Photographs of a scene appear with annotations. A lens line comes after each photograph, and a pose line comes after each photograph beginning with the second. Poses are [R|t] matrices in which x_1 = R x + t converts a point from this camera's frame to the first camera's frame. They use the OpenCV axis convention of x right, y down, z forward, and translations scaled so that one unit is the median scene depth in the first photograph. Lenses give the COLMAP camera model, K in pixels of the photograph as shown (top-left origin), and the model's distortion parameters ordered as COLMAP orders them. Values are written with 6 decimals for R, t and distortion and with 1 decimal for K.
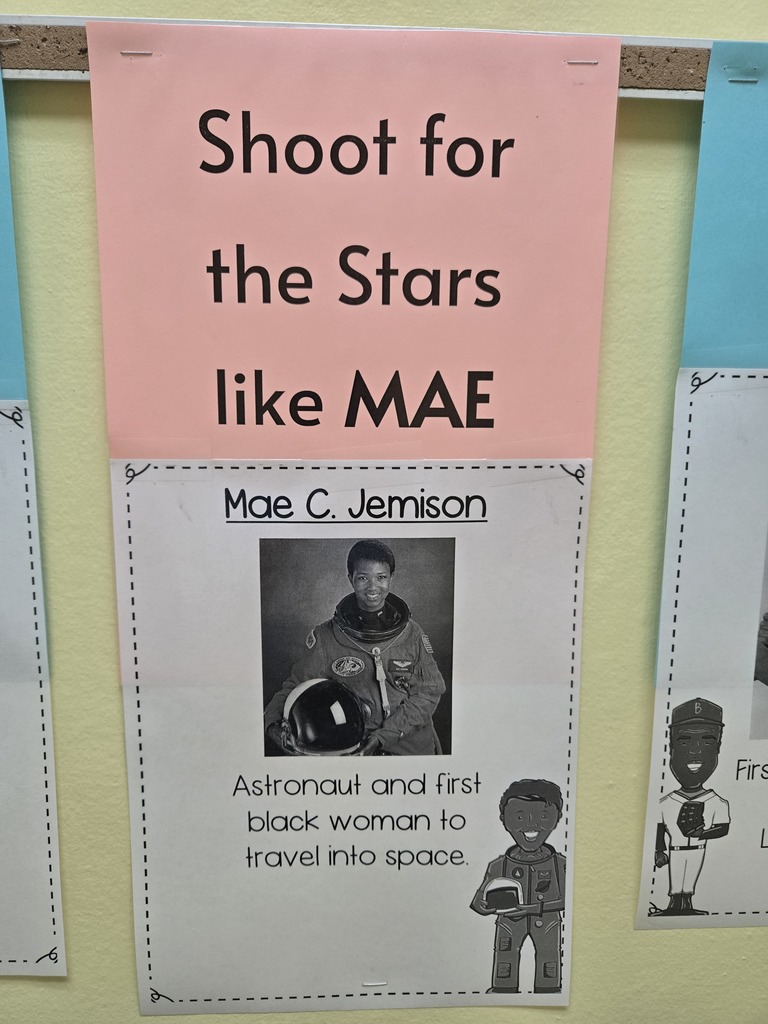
lens RADIAL K [[689.3, 0, 386.1], [0, 689.3, 510.2], [0, 0, 1]] dist [0.038793, -0.042225]
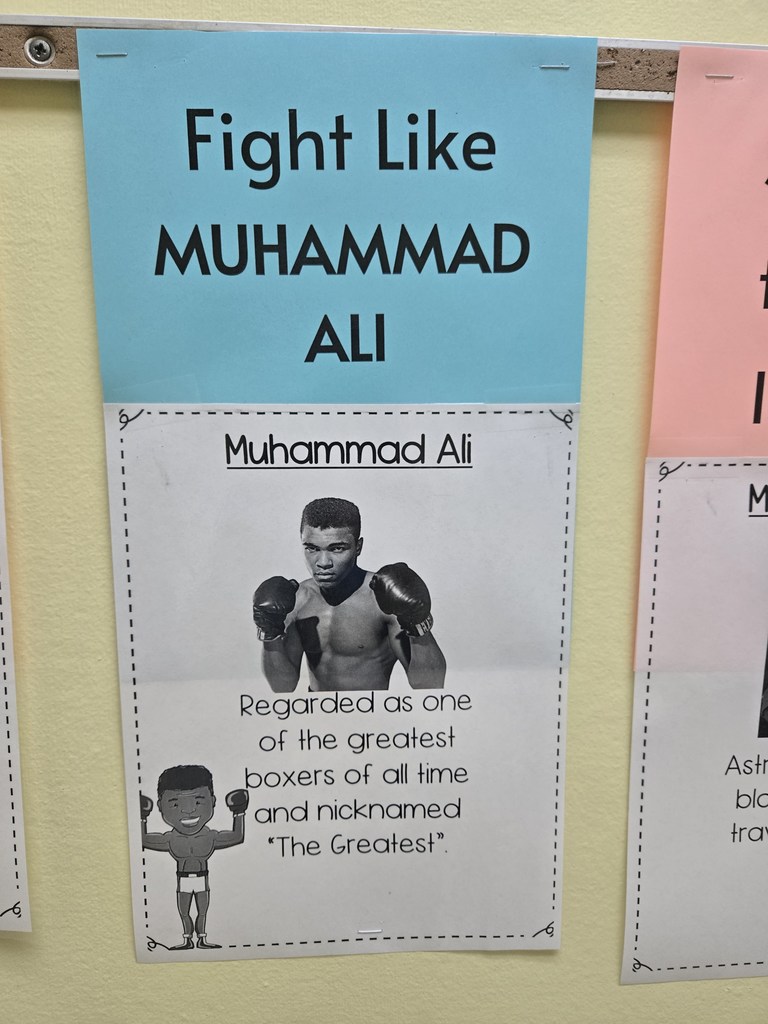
lens RADIAL K [[689.3, 0, 385.5], [0, 689.3, 515.8], [0, 0, 1]] dist [0.038793, -0.042225]
pose [[0.999703, -0.011628, 0.021413, -0.846106], [0.011522, 0.999921, 0.005089, 0.005260], [-0.021471, -0.004841, 0.999758, -0.053988]]
